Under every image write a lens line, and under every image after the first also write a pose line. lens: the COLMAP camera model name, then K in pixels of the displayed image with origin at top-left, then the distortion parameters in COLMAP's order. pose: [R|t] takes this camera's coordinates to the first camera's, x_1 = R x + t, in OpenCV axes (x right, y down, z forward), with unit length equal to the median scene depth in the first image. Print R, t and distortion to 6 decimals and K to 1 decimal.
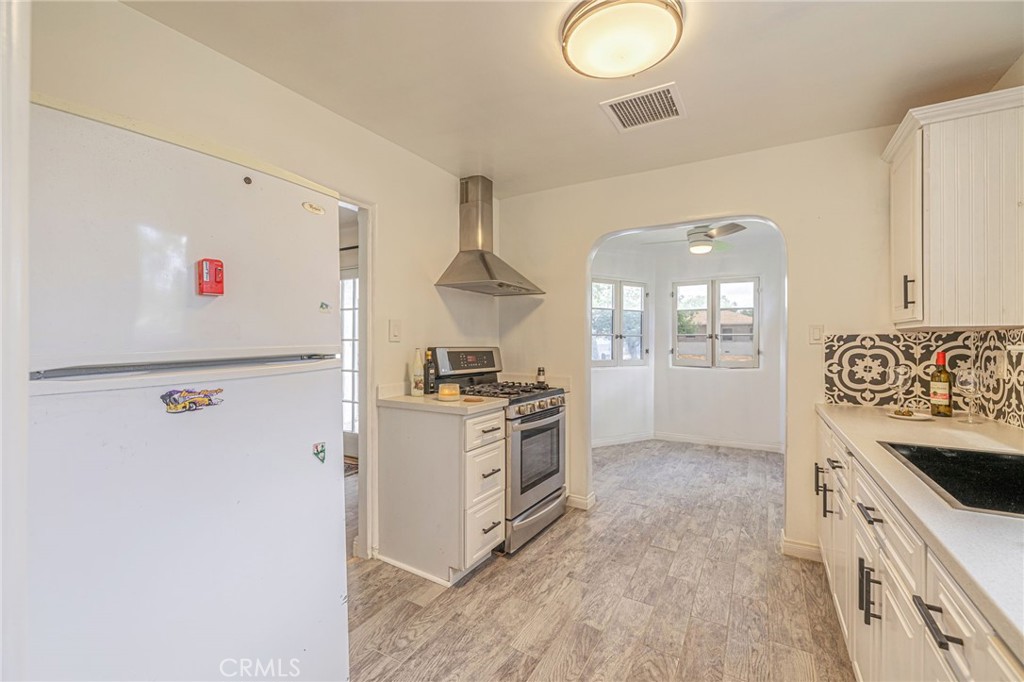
lens RADIAL K [[424.4, 0, 509.1], [0, 424.4, 340.9], [0, 0, 1]] dist [0.000480, -0.000083]
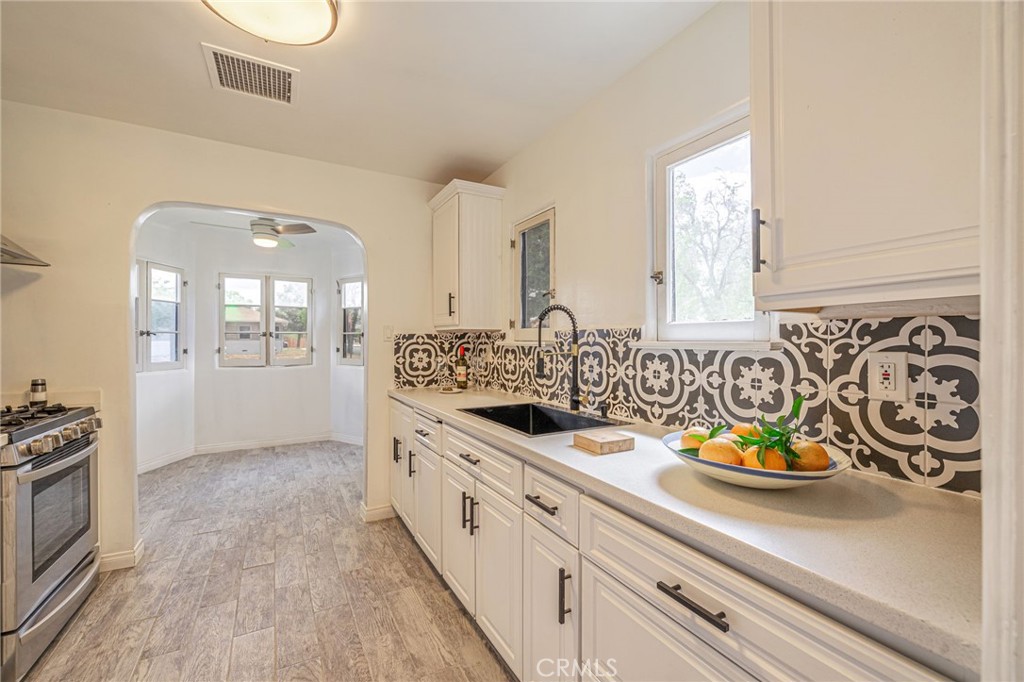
lens RADIAL K [[424.4, 0, 509.1], [0, 424.4, 340.9], [0, 0, 1]] dist [0.000480, -0.000083]
pose [[0.511176, -0.003184, 0.859470, -0.143375], [-0.000230, 0.999993, 0.003841, 0.001350], [-0.859476, -0.002161, 0.511171, 0.068695]]
